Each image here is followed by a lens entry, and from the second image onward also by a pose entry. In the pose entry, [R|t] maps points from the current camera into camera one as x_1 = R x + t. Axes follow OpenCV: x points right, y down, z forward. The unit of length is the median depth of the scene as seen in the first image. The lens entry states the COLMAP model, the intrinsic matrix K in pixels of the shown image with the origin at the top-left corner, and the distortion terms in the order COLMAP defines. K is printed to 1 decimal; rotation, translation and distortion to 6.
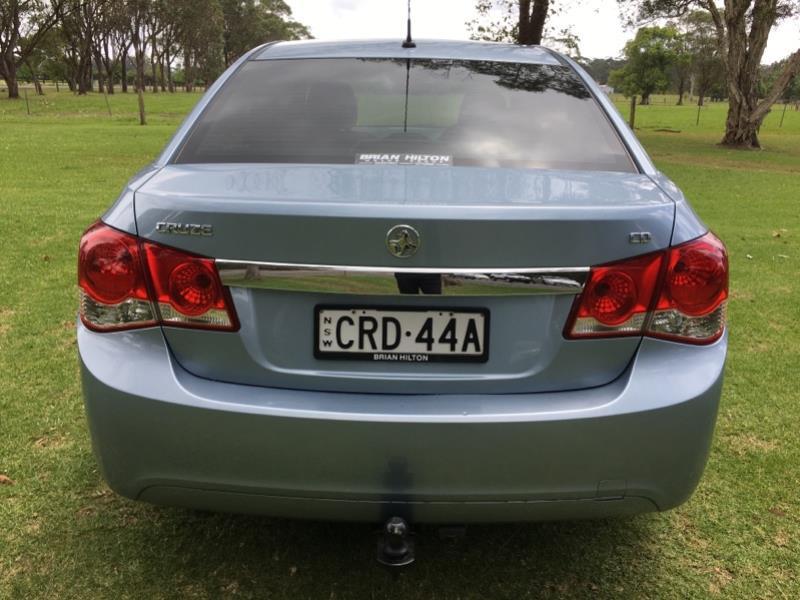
lens RADIAL K [[677.1, 0, 400.0], [0, 677.1, 300.0], [0, 0, 1]] dist [0.079915, -0.111465]
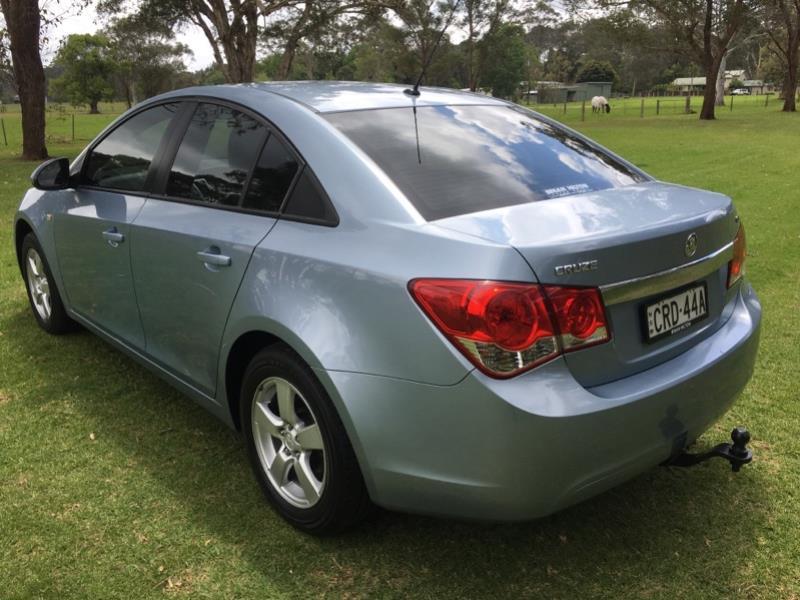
lens RADIAL K [[677.1, 0, 400.0], [0, 677.1, 300.0], [0, 0, 1]] dist [0.079915, -0.111465]
pose [[0.733873, -0.220486, 0.642507, -1.318017], [0.226776, 0.971114, 0.074228, -0.207234], [-0.640314, 0.091232, 0.762676, 0.290194]]
